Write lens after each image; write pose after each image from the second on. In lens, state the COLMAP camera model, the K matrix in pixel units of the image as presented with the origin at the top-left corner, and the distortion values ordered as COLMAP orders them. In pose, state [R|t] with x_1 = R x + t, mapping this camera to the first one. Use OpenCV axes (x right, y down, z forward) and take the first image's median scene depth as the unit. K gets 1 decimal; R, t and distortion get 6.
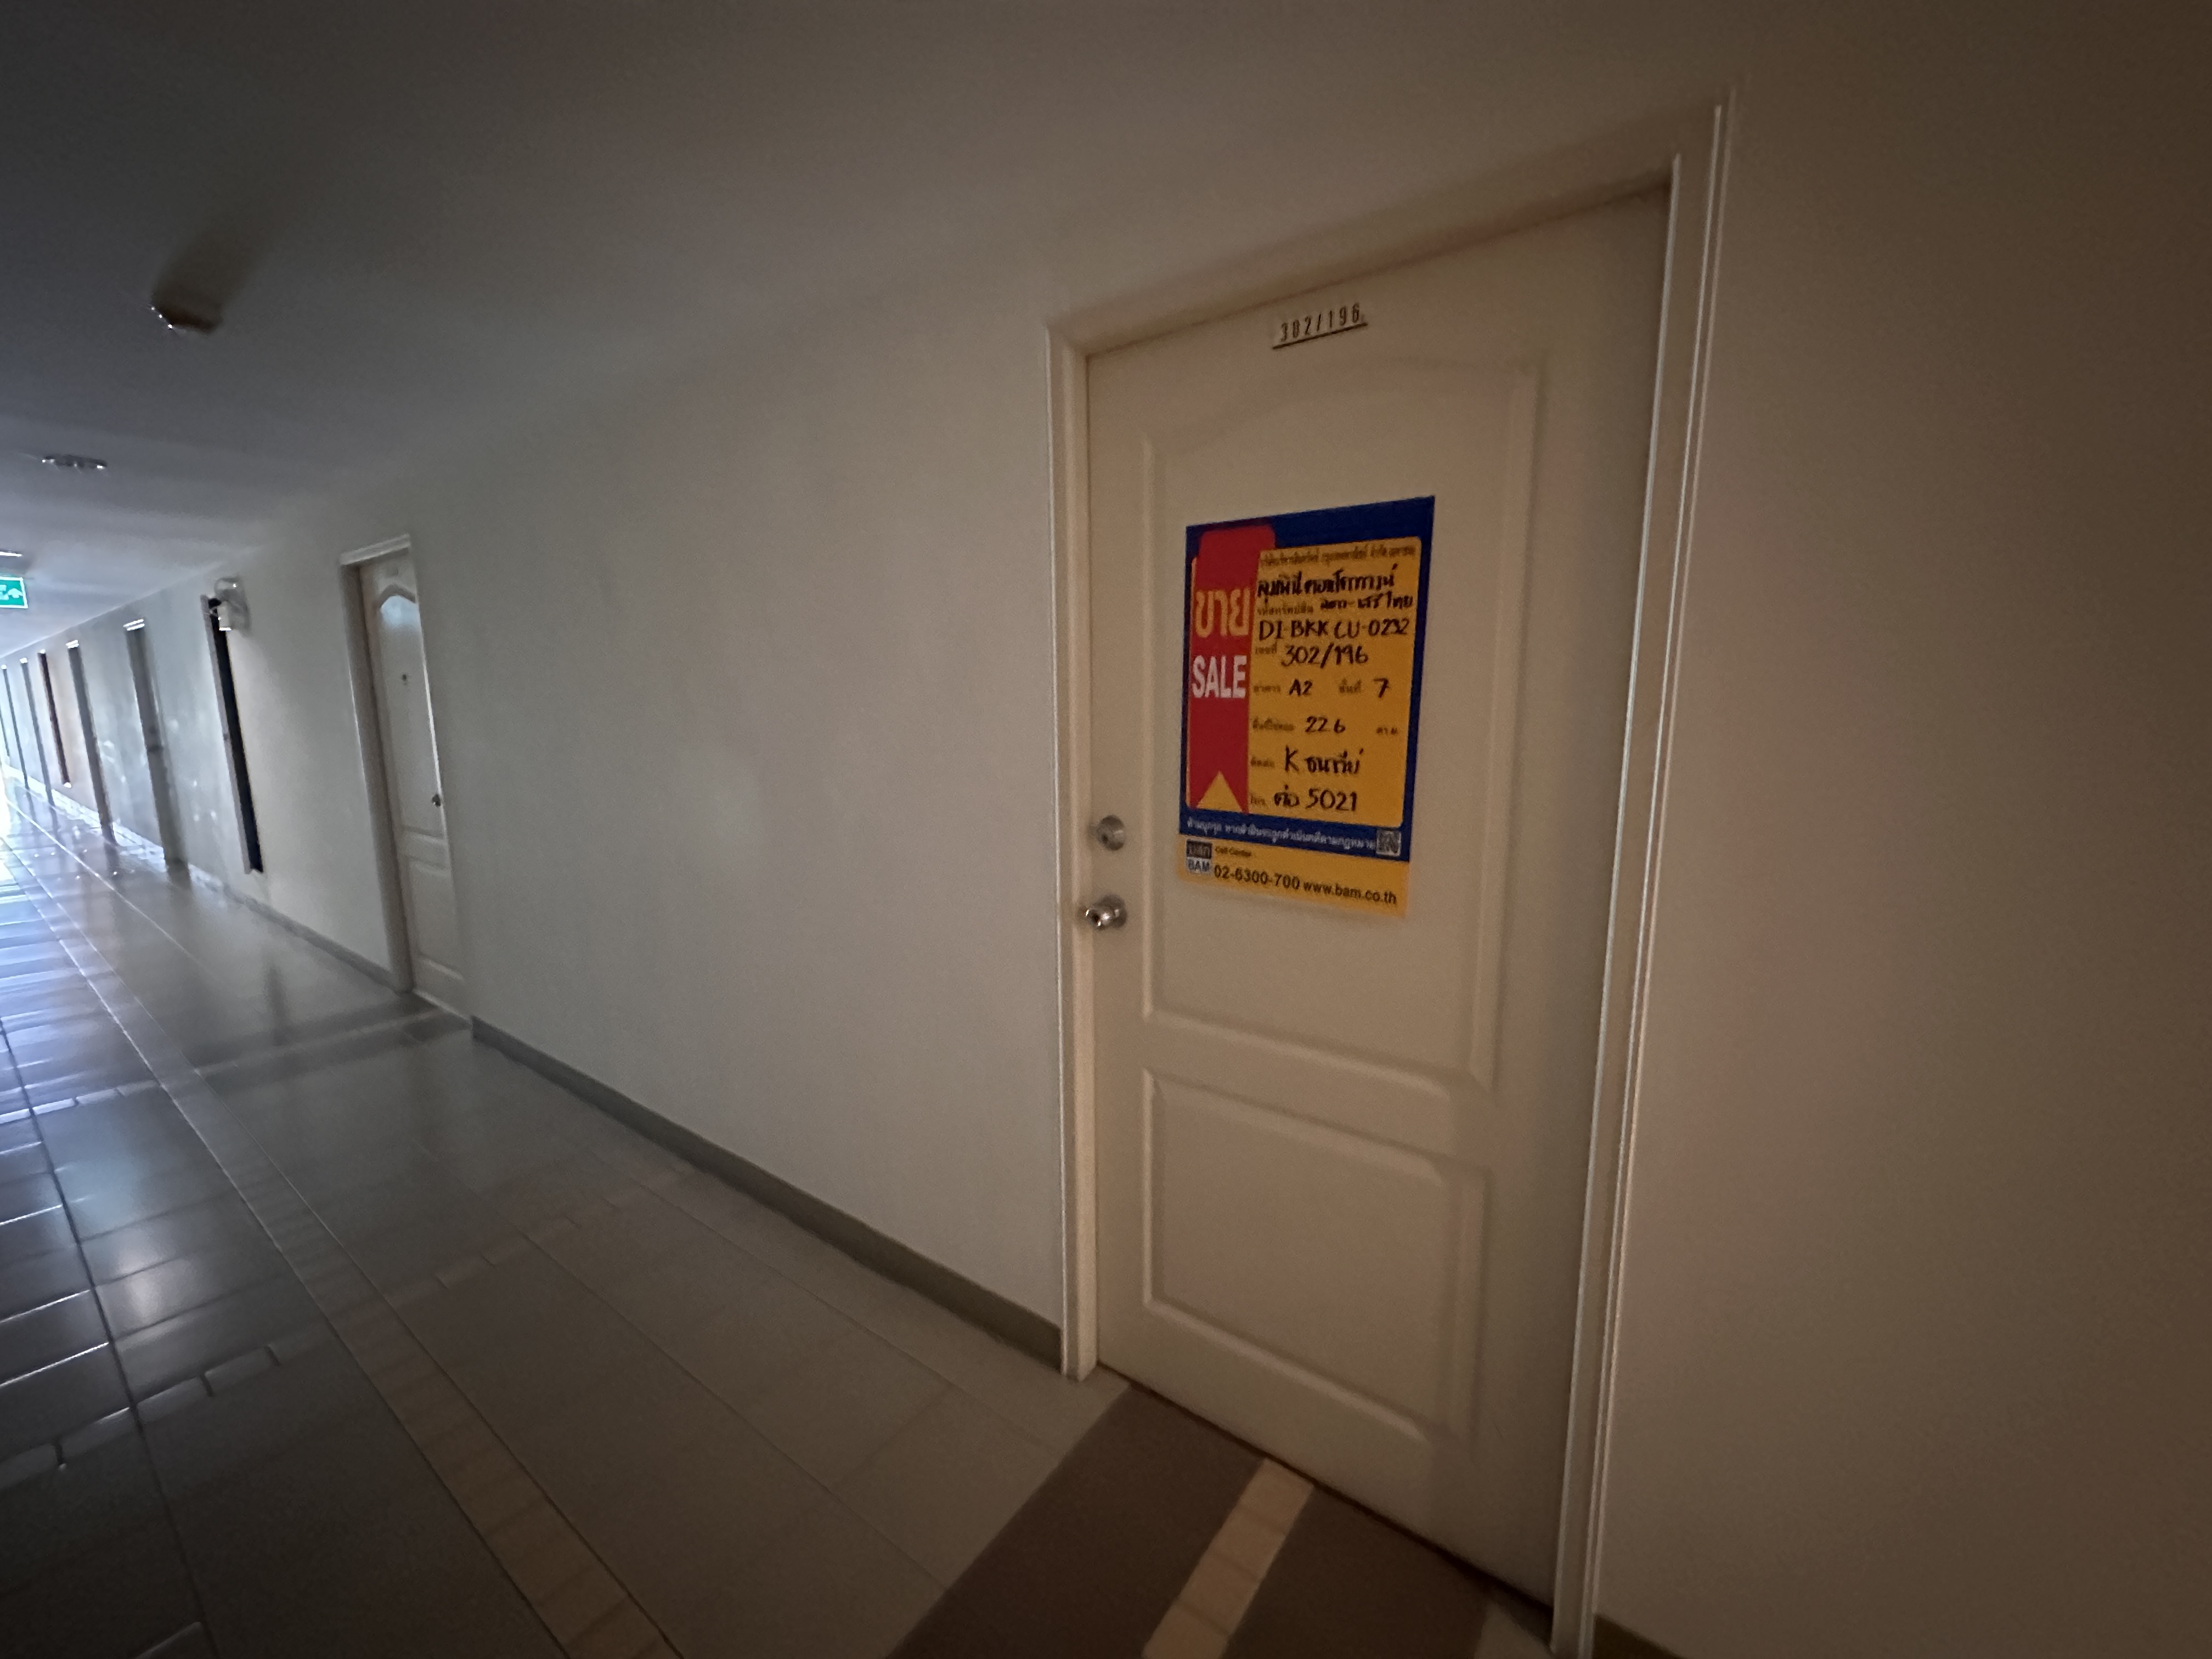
lens RADIAL K [[883.5, 0, 1106.0], [0, 883.5, 829.5], [0, 0, 1]] dist [-0.002083, 0.000416]
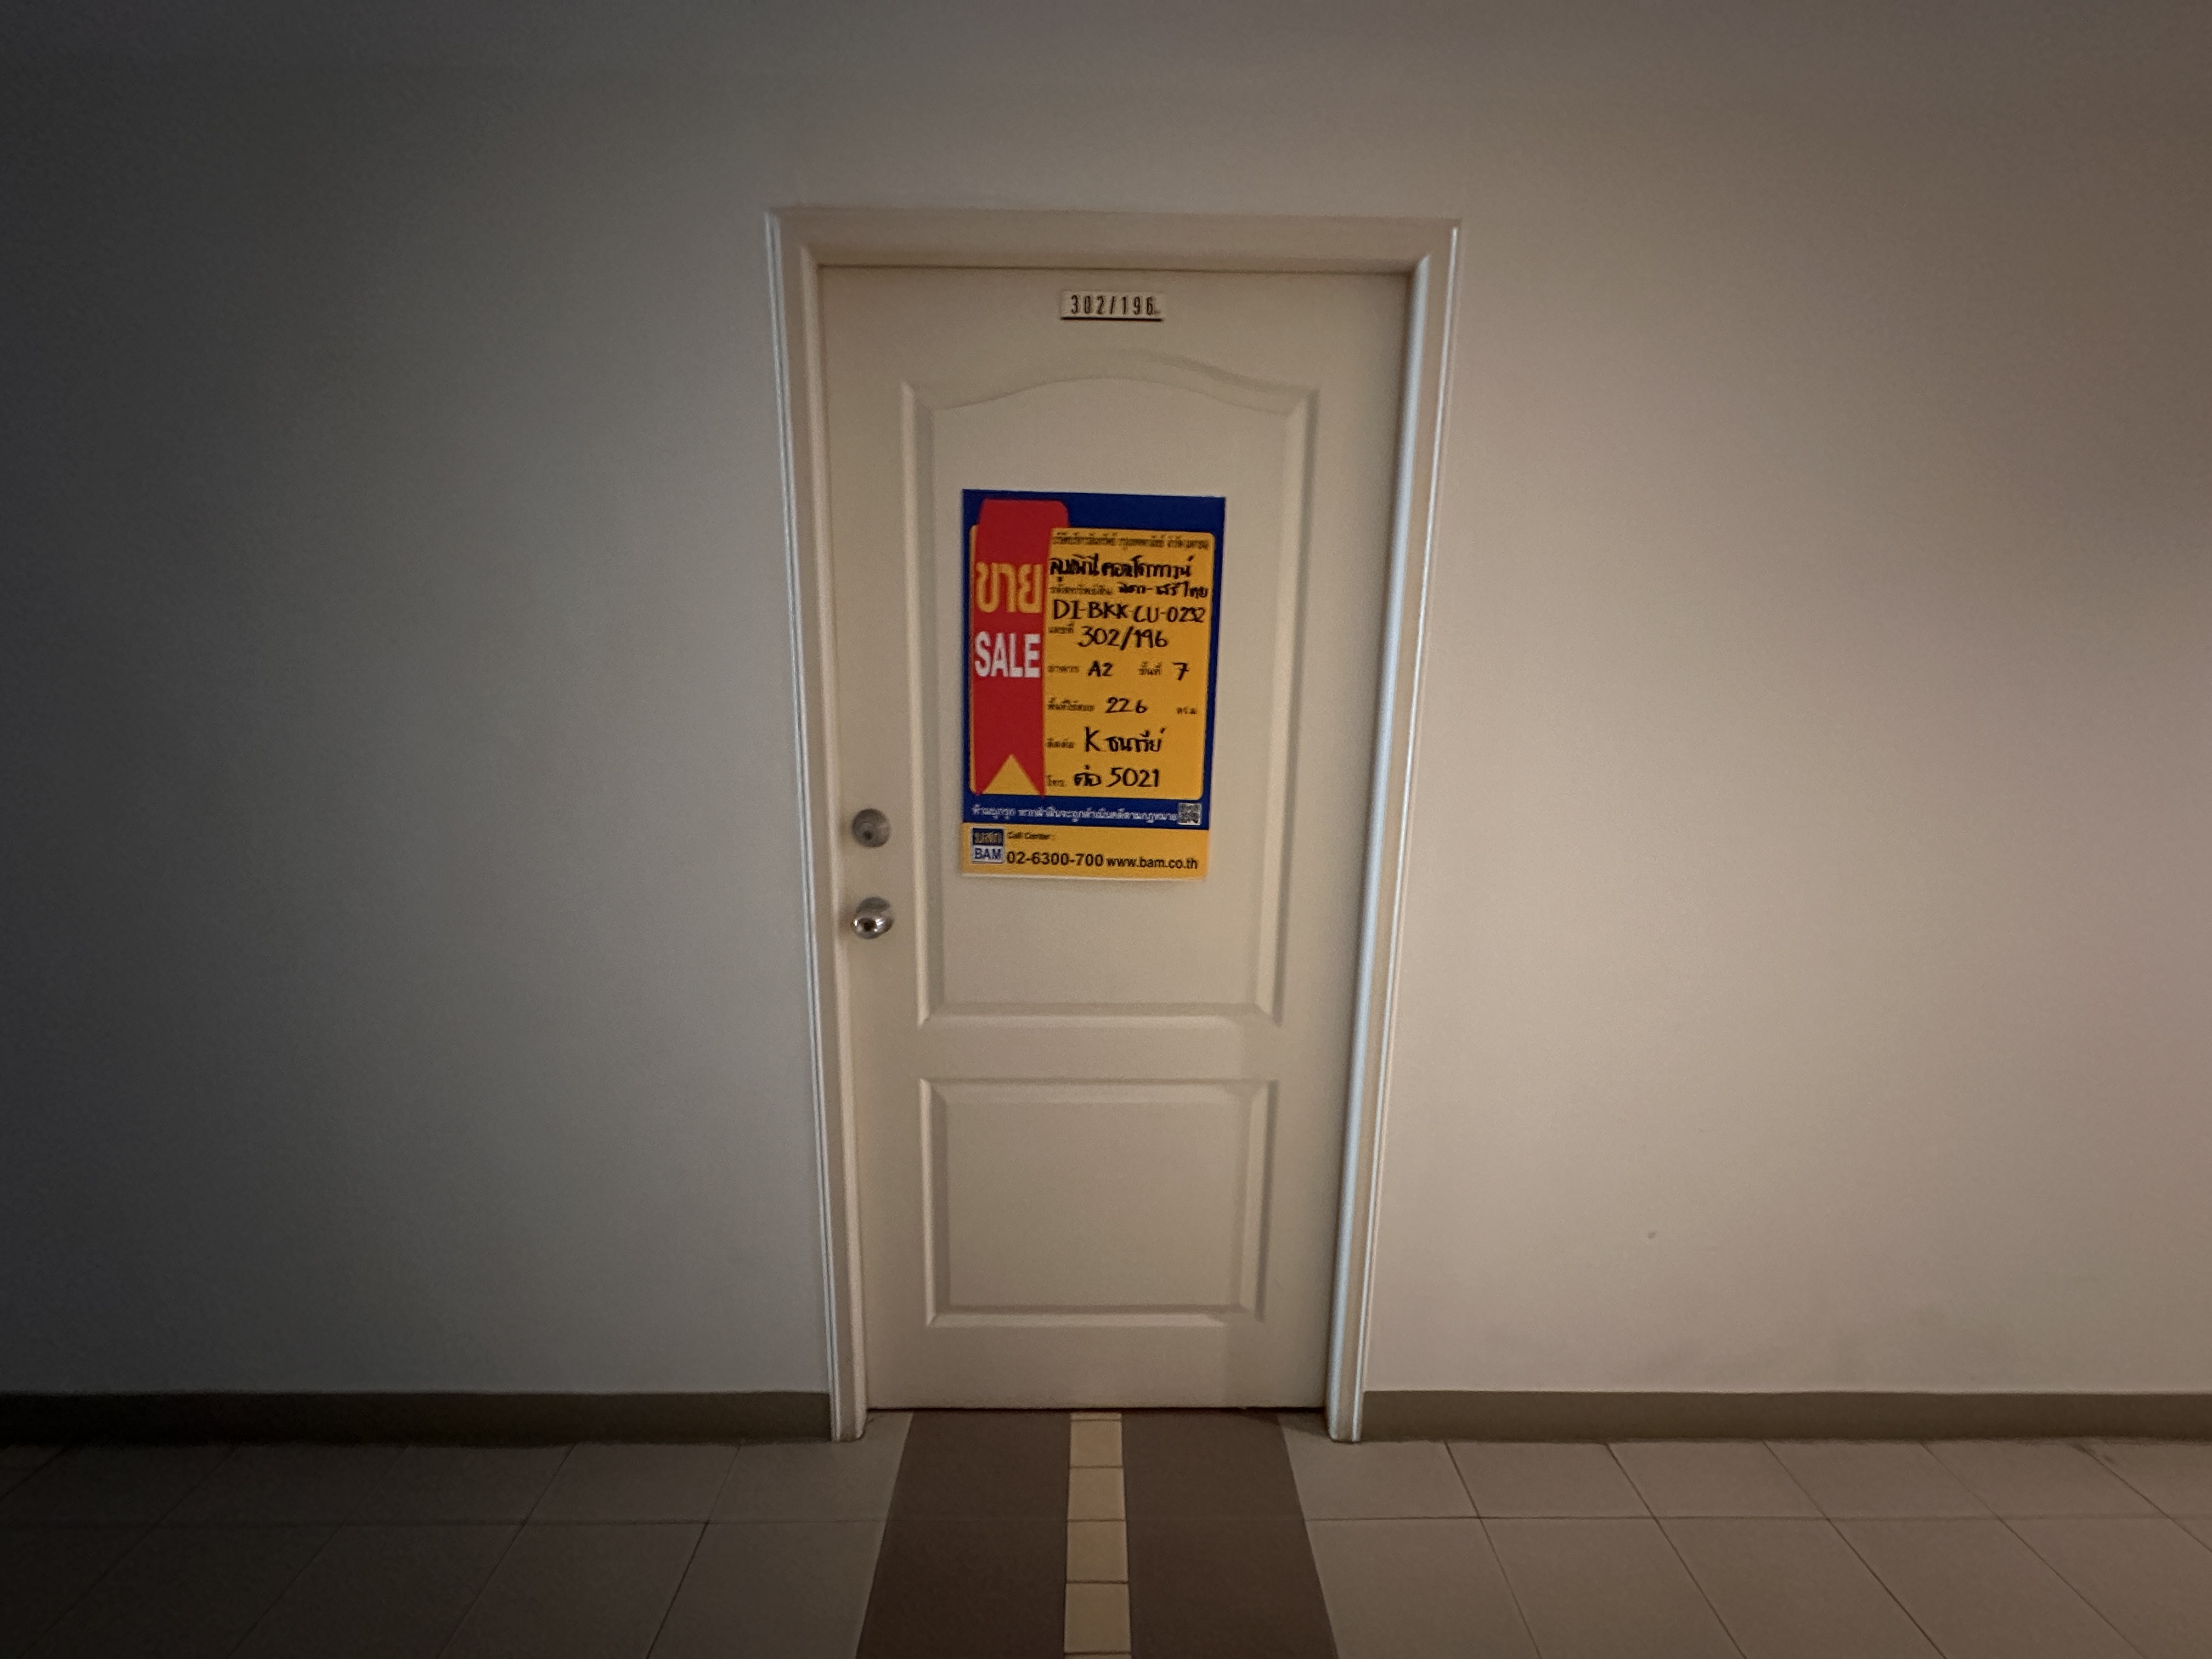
lens RADIAL K [[883.5, 0, 1106.0], [0, 883.5, 829.5], [0, 0, 1]] dist [-0.002083, 0.000416]
pose [[0.796784, -0.097463, 0.596352, -0.393132], [0.071208, 0.995175, 0.067504, -0.044112], [-0.600053, -0.011321, 0.799880, 0.178283]]
